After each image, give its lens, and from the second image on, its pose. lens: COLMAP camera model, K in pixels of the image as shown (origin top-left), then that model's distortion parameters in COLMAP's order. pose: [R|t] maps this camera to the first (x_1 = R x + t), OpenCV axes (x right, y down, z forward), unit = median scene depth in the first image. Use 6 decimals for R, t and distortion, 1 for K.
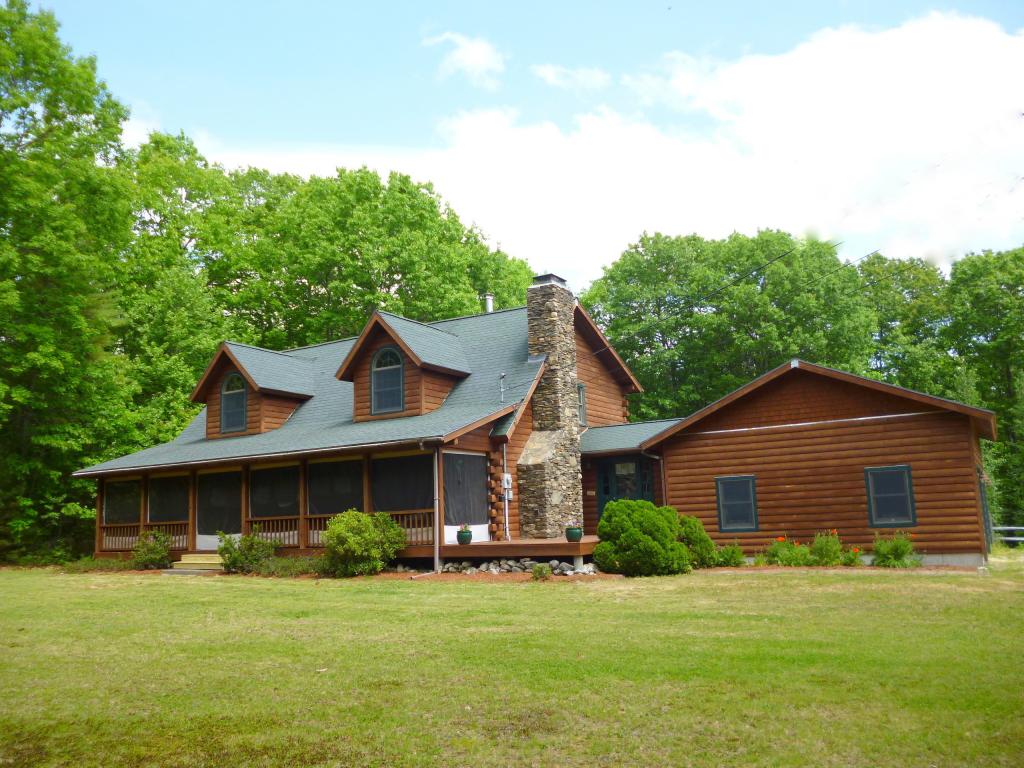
lens RADIAL K [[824.9, 0, 512.0], [0, 824.9, 384.0], [0, 0, 1]] dist [-0.056910, 0.007580]
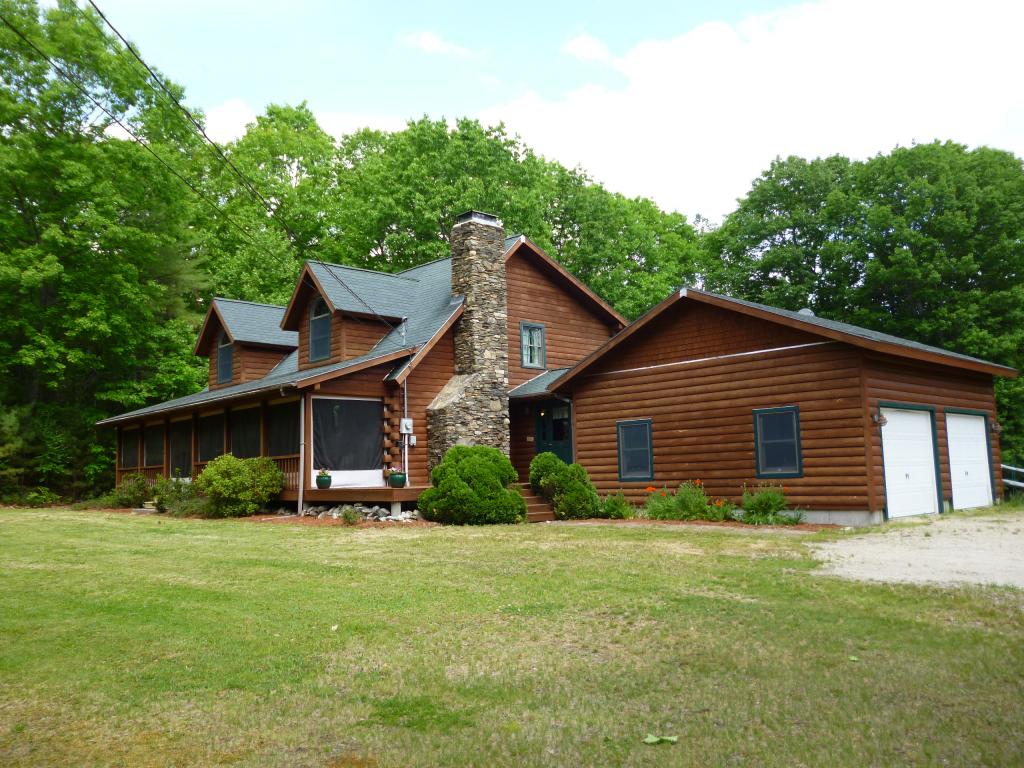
lens RADIAL K [[824.9, 0, 512.0], [0, 824.9, 384.0], [0, 0, 1]] dist [-0.056910, 0.007580]
pose [[0.961442, -0.019990, -0.274279, 0.387499], [0.037098, 0.997666, 0.057329, 0.015403], [0.272493, -0.065294, 0.959940, 0.091616]]
